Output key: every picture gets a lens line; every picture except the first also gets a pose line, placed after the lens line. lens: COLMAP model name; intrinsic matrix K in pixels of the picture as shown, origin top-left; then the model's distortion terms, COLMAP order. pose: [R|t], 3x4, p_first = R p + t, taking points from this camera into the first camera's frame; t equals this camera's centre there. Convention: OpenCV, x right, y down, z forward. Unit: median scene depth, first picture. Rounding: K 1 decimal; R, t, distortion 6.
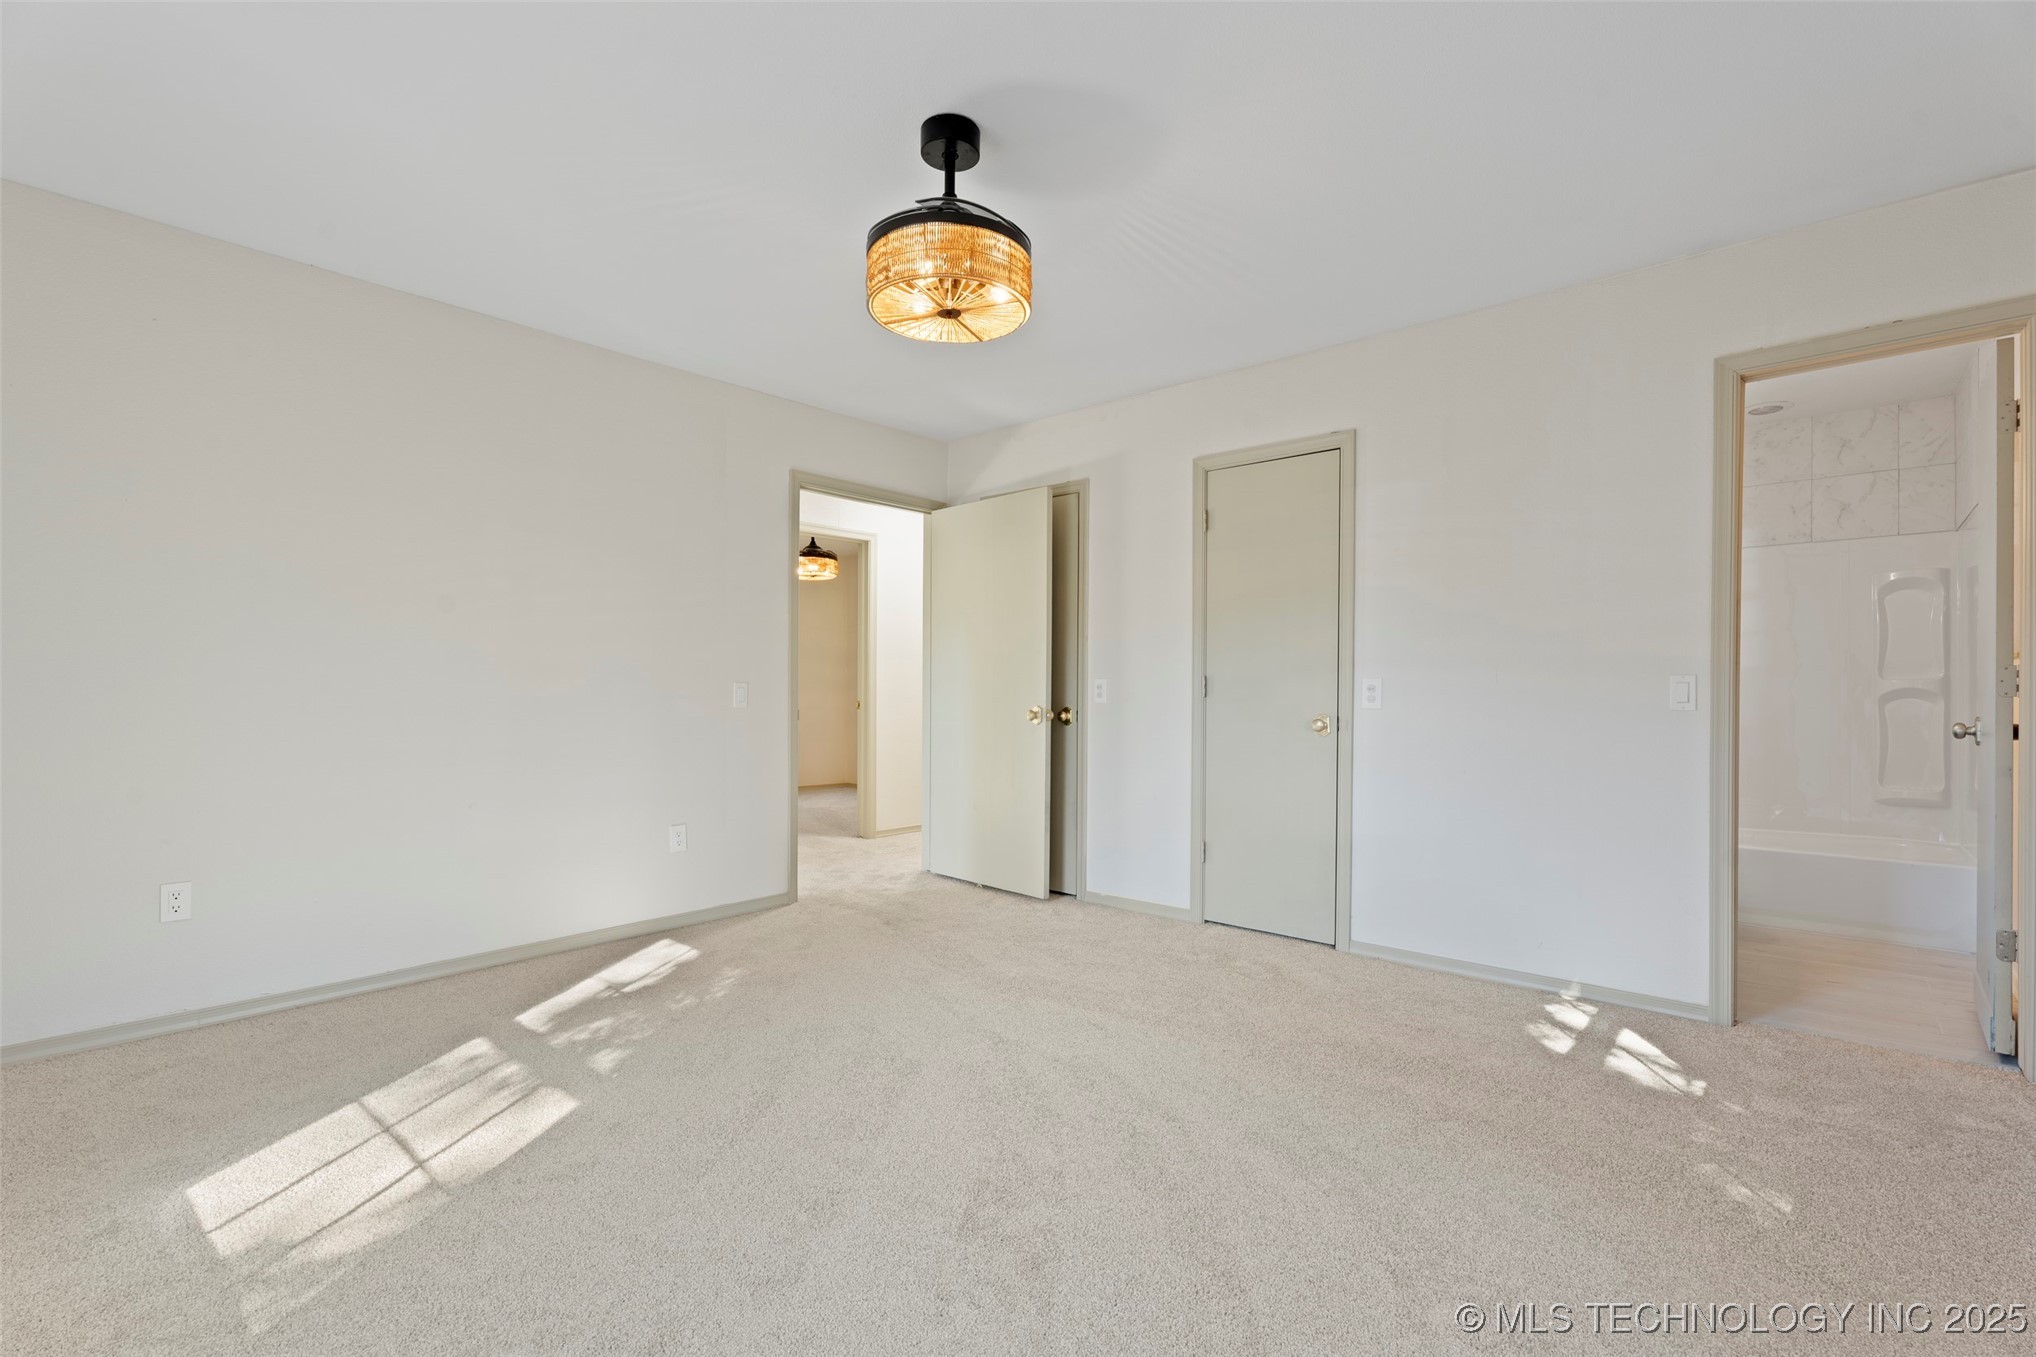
lens RADIAL K [[924.5, 0, 1020.5], [0, 924.5, 682.2], [0, 0, 1]] dist [0.003235, -0.000900]
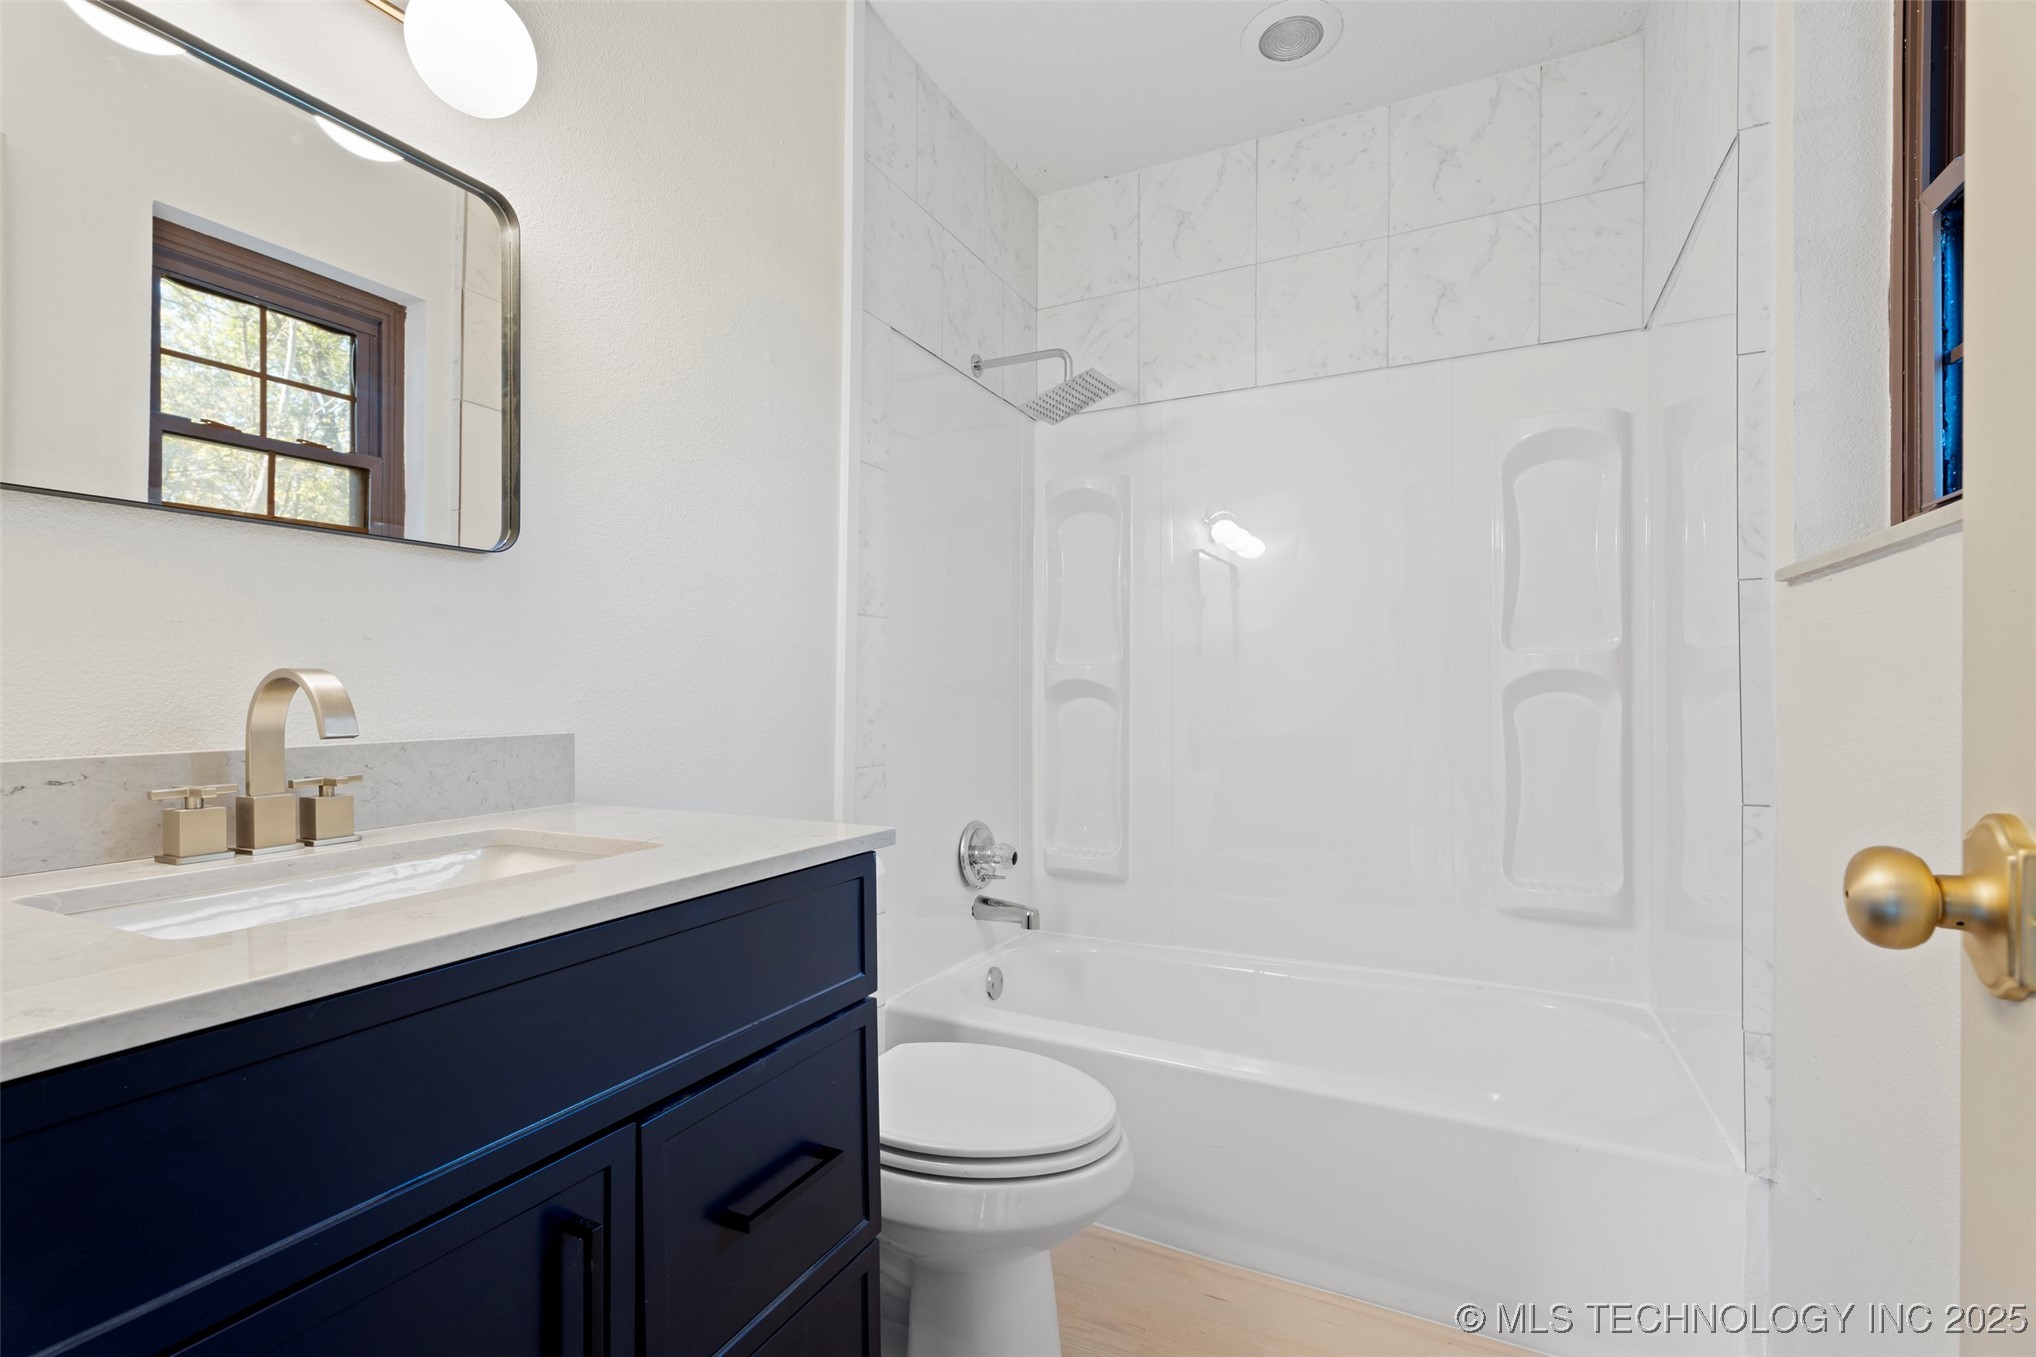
lens RADIAL K [[924.5, 0, 1020.5], [0, 924.5, 682.2], [0, 0, 1]] dist [0.003235, -0.000900]
pose [[0.964915, -0.007295, 0.262461, 0.575257], [0.005118, 0.999947, 0.008977, 0.007473], [-0.262513, -0.007318, 0.964901, 0.621323]]
